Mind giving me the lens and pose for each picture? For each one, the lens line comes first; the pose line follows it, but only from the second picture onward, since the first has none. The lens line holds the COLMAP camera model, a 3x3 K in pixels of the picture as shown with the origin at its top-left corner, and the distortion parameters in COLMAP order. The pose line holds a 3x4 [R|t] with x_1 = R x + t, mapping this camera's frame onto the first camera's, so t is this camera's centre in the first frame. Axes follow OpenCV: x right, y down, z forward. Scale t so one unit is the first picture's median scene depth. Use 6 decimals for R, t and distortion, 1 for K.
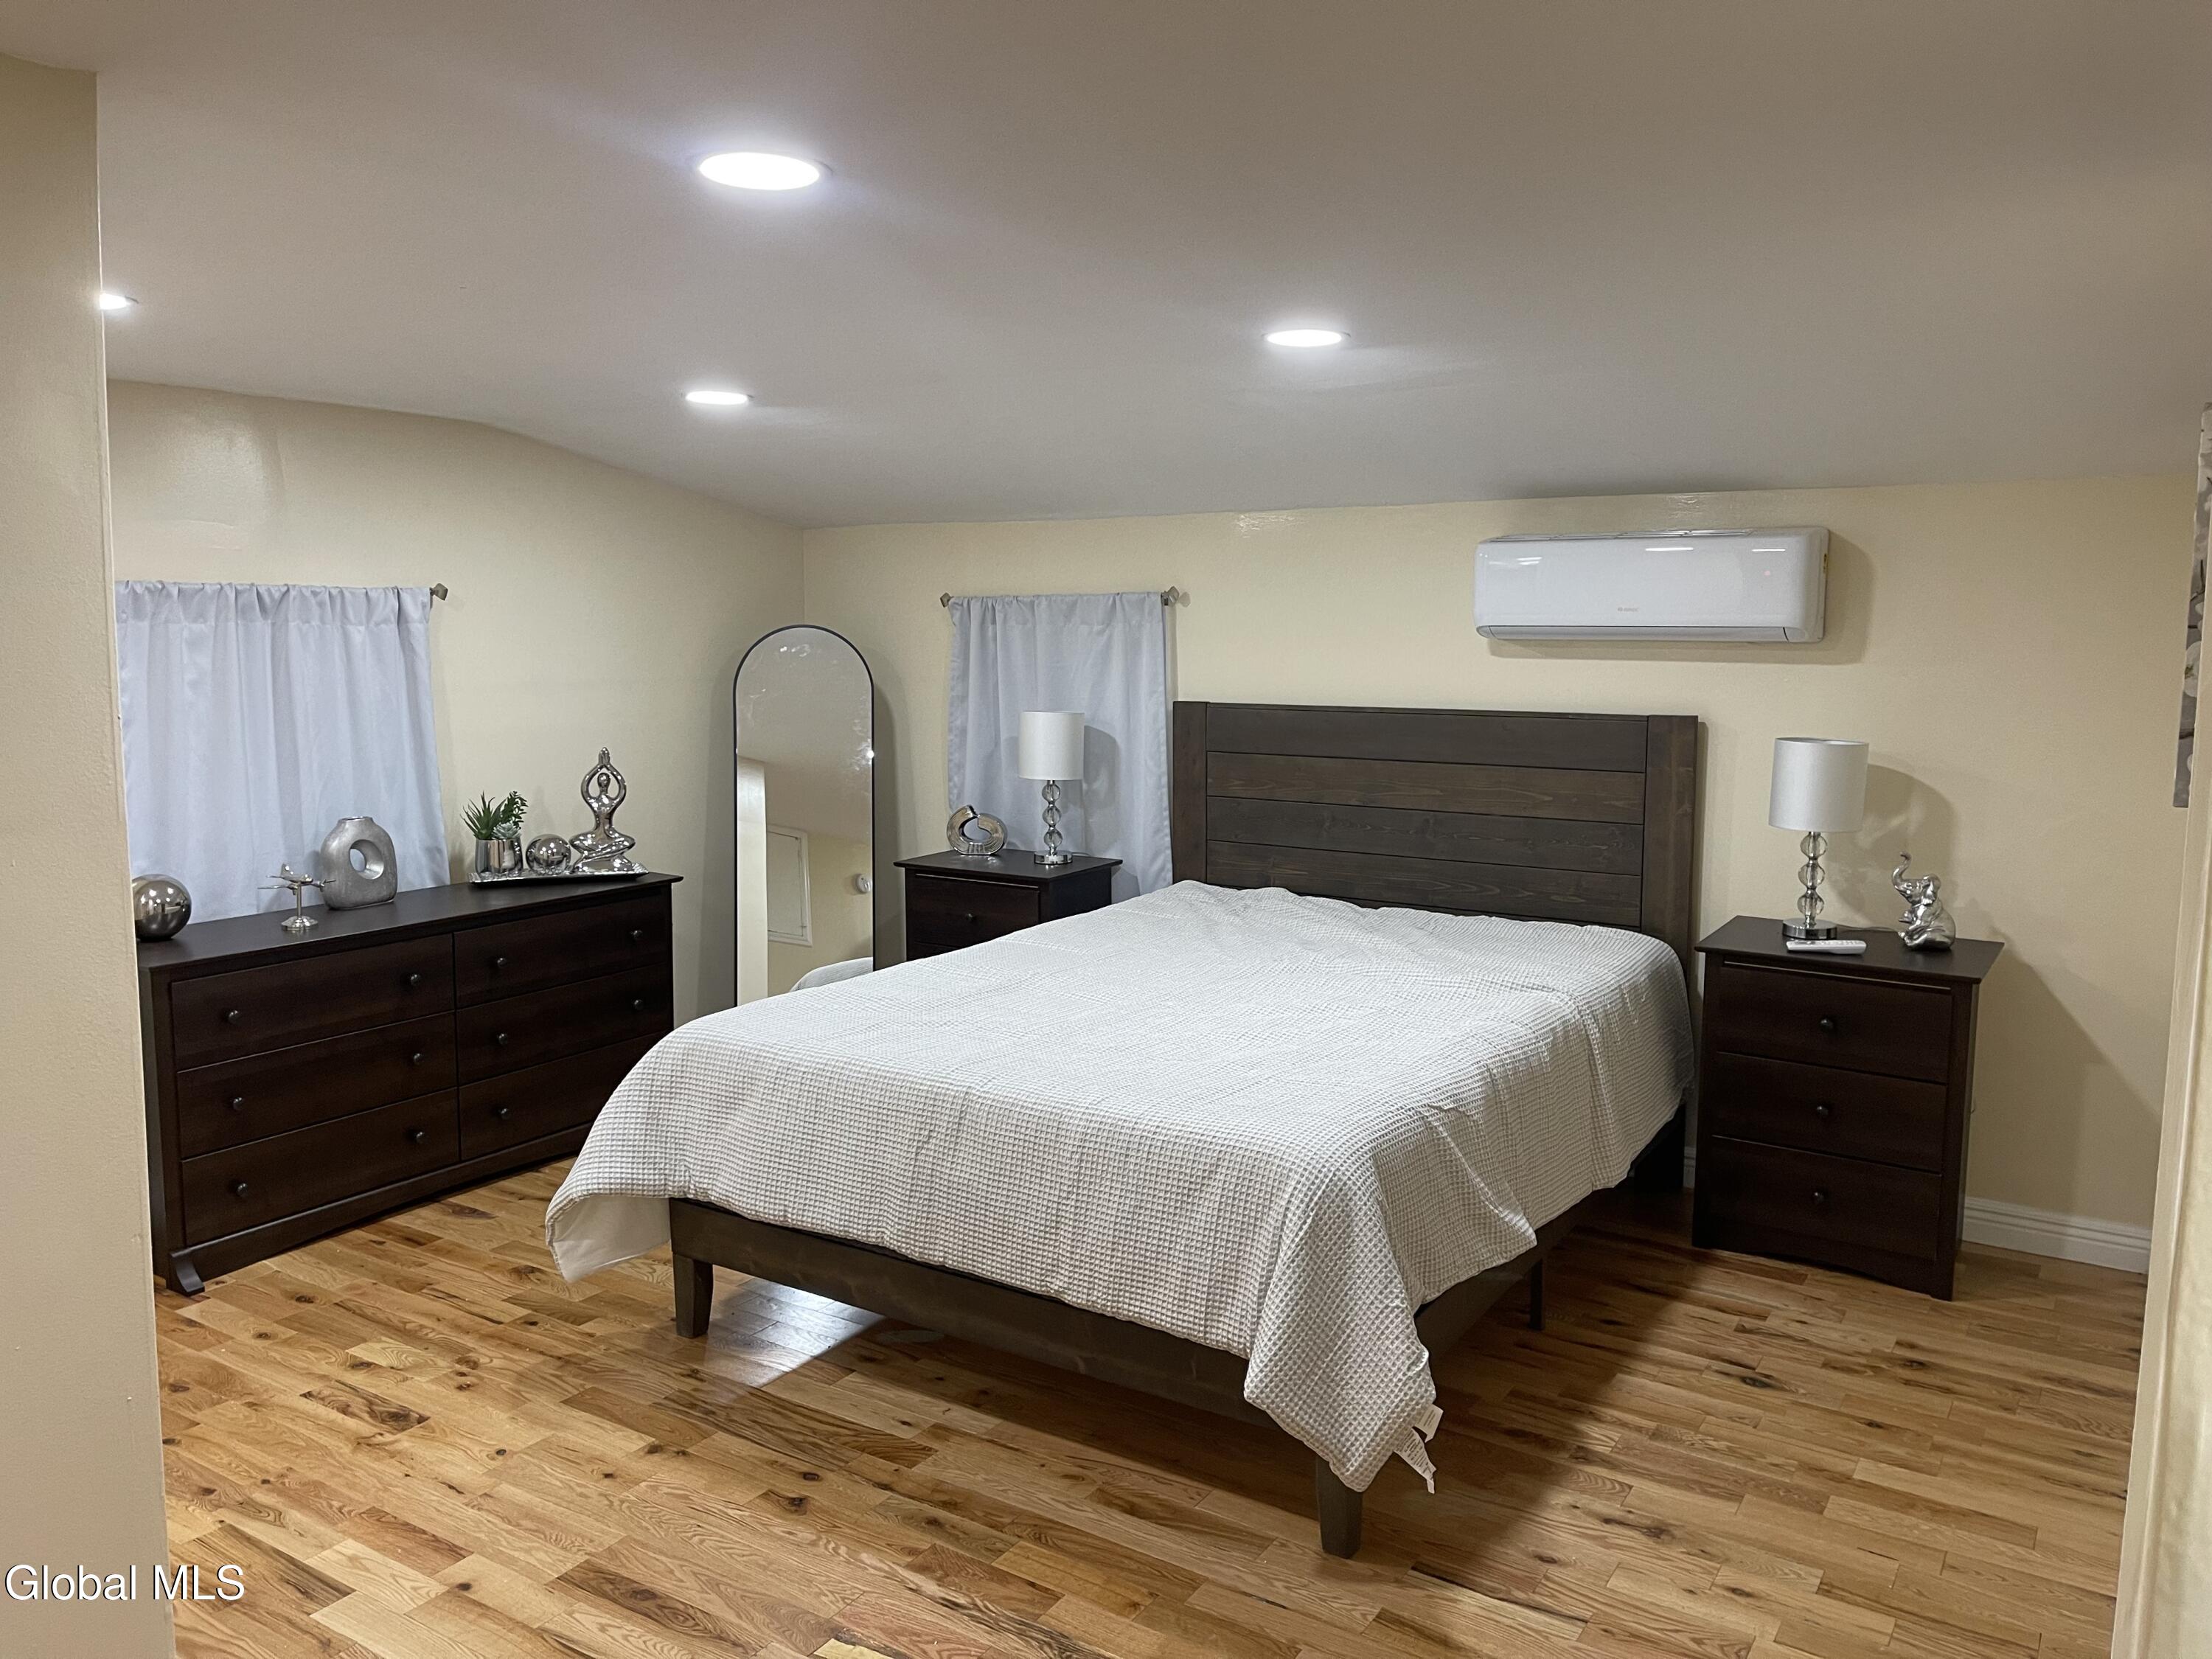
lens RADIAL K [[1667.7, 0, 1108.0], [0, 1667.7, 832.0], [0, 0, 1]] dist [0.041505, -0.050481]
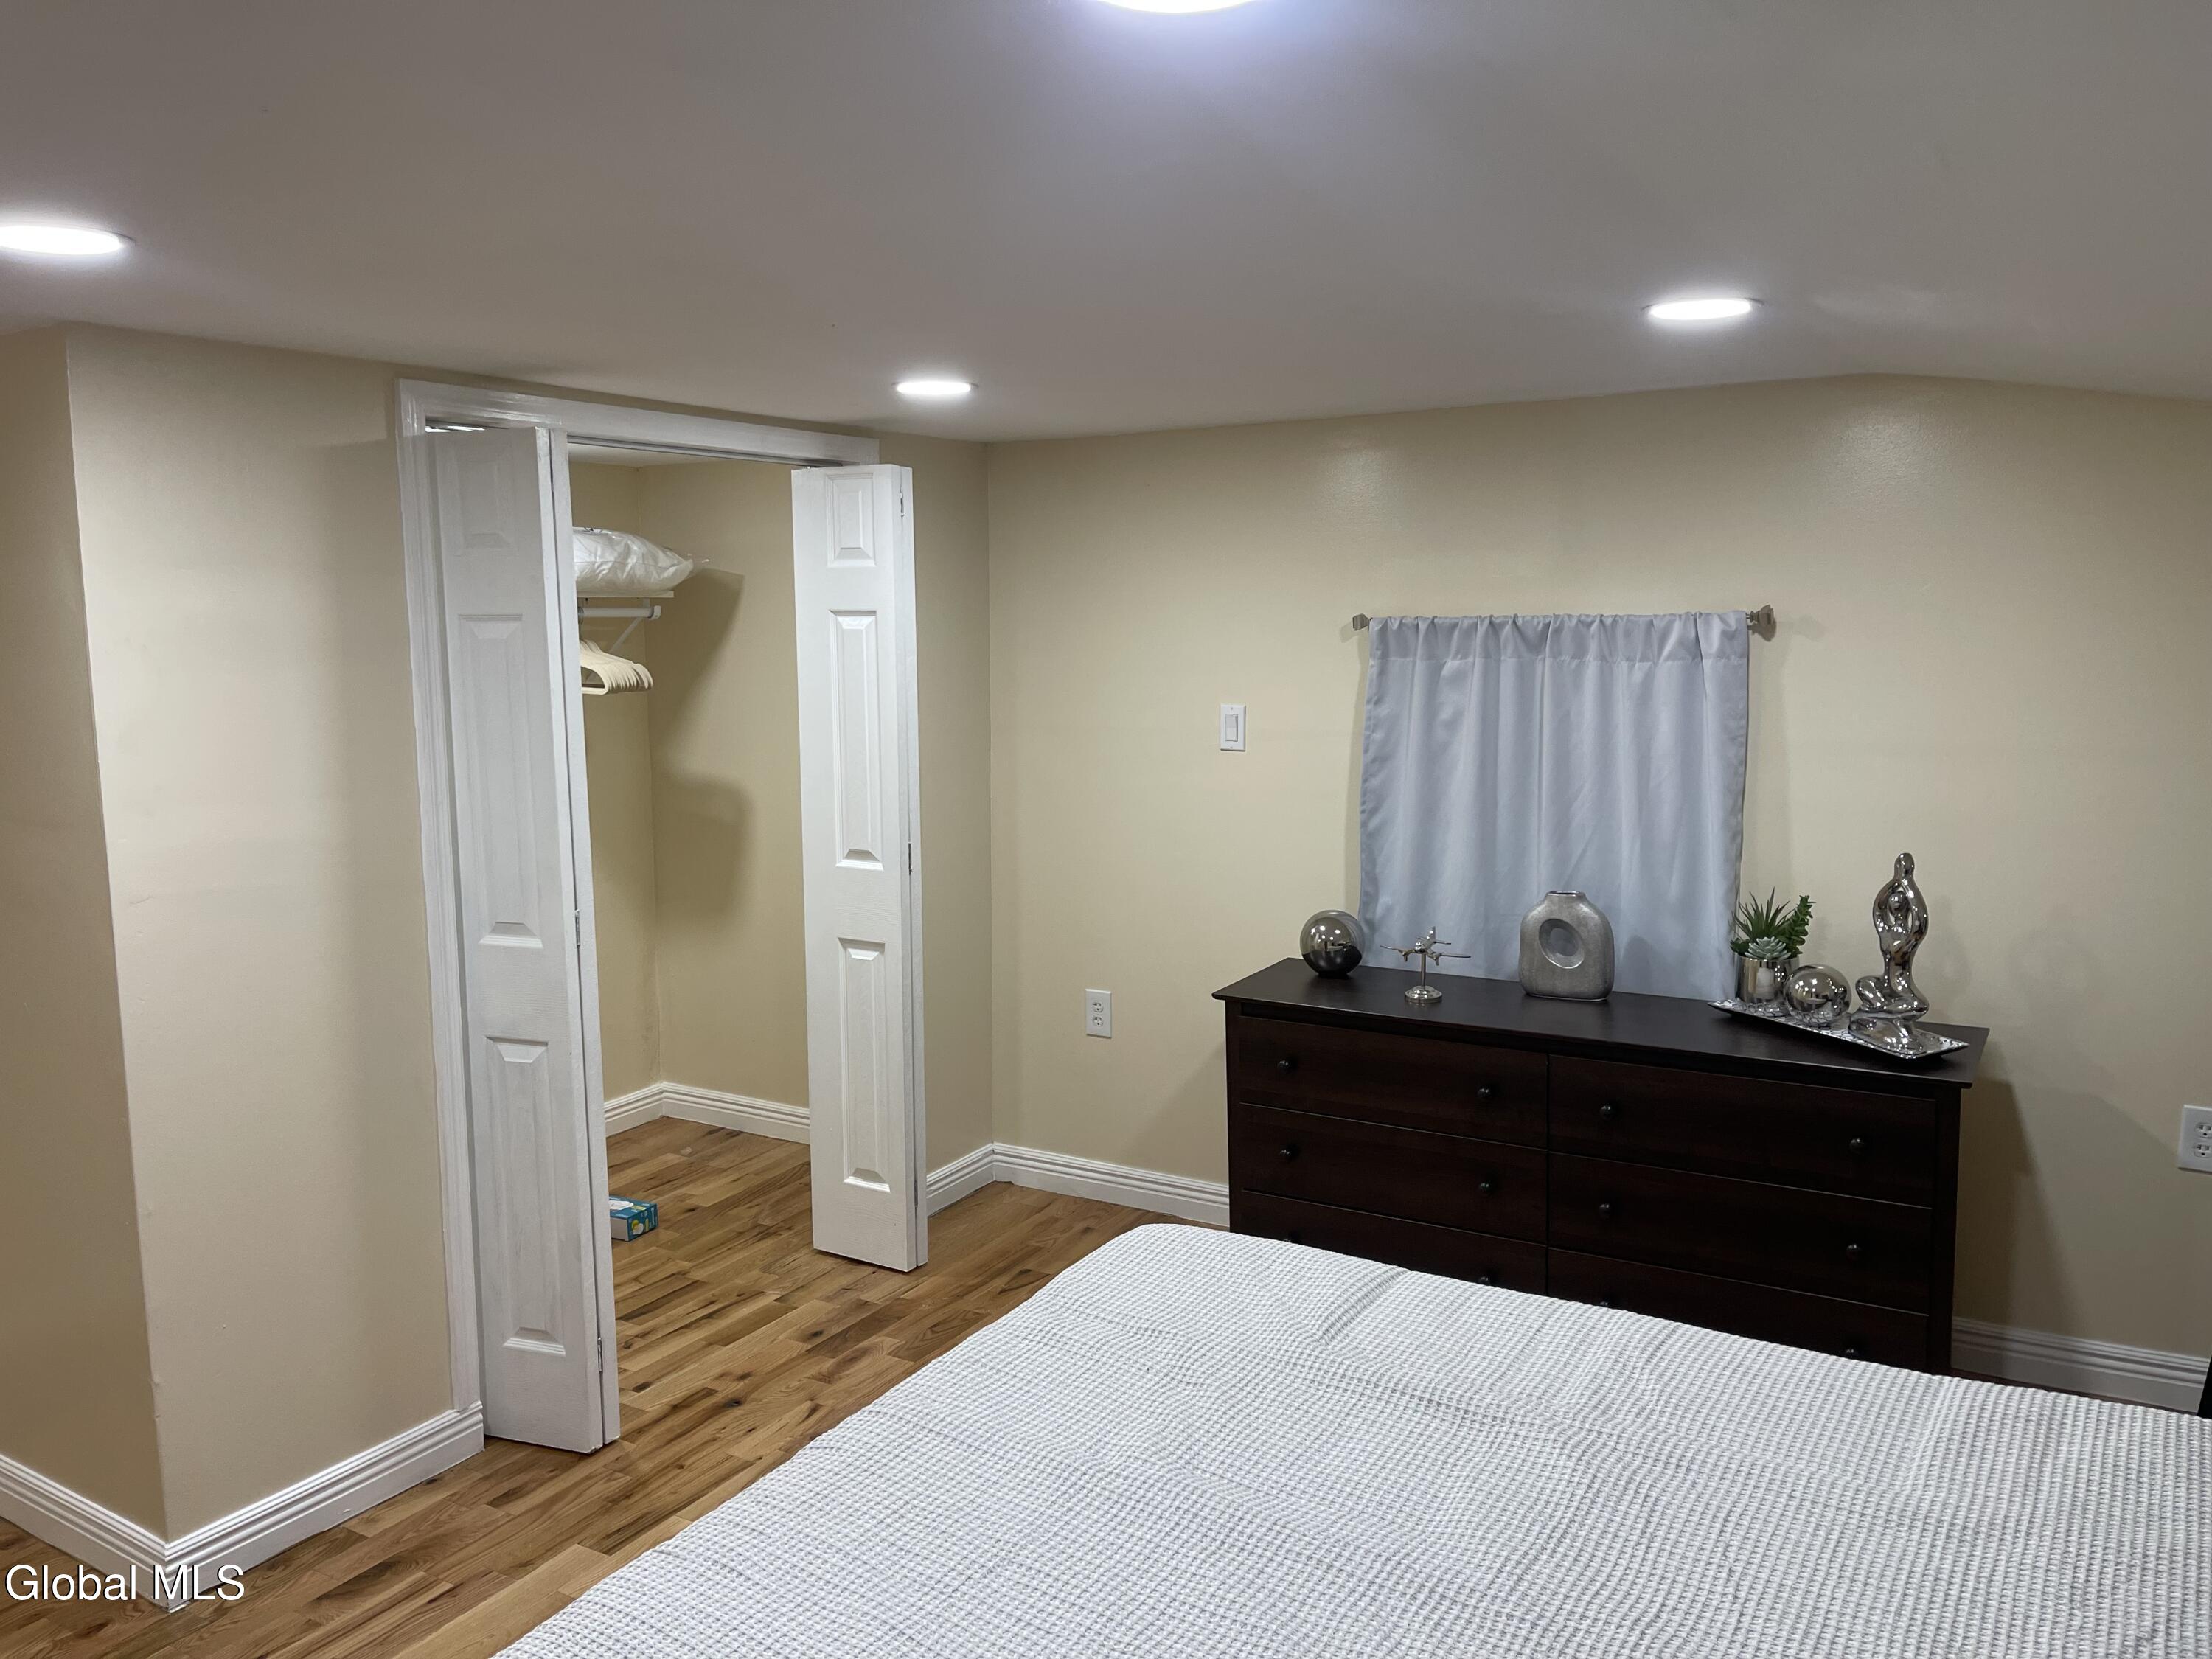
lens RADIAL K [[1667.7, 0, 1110.2], [0, 1667.7, 837.8], [0, 0, 1]] dist [0.041505, -0.050481]
pose [[0.074387, 0.120880, -0.989876, 0.354012], [-0.125249, 0.985898, 0.110982, -0.098565], [0.989333, 0.115725, 0.088479, 0.696245]]
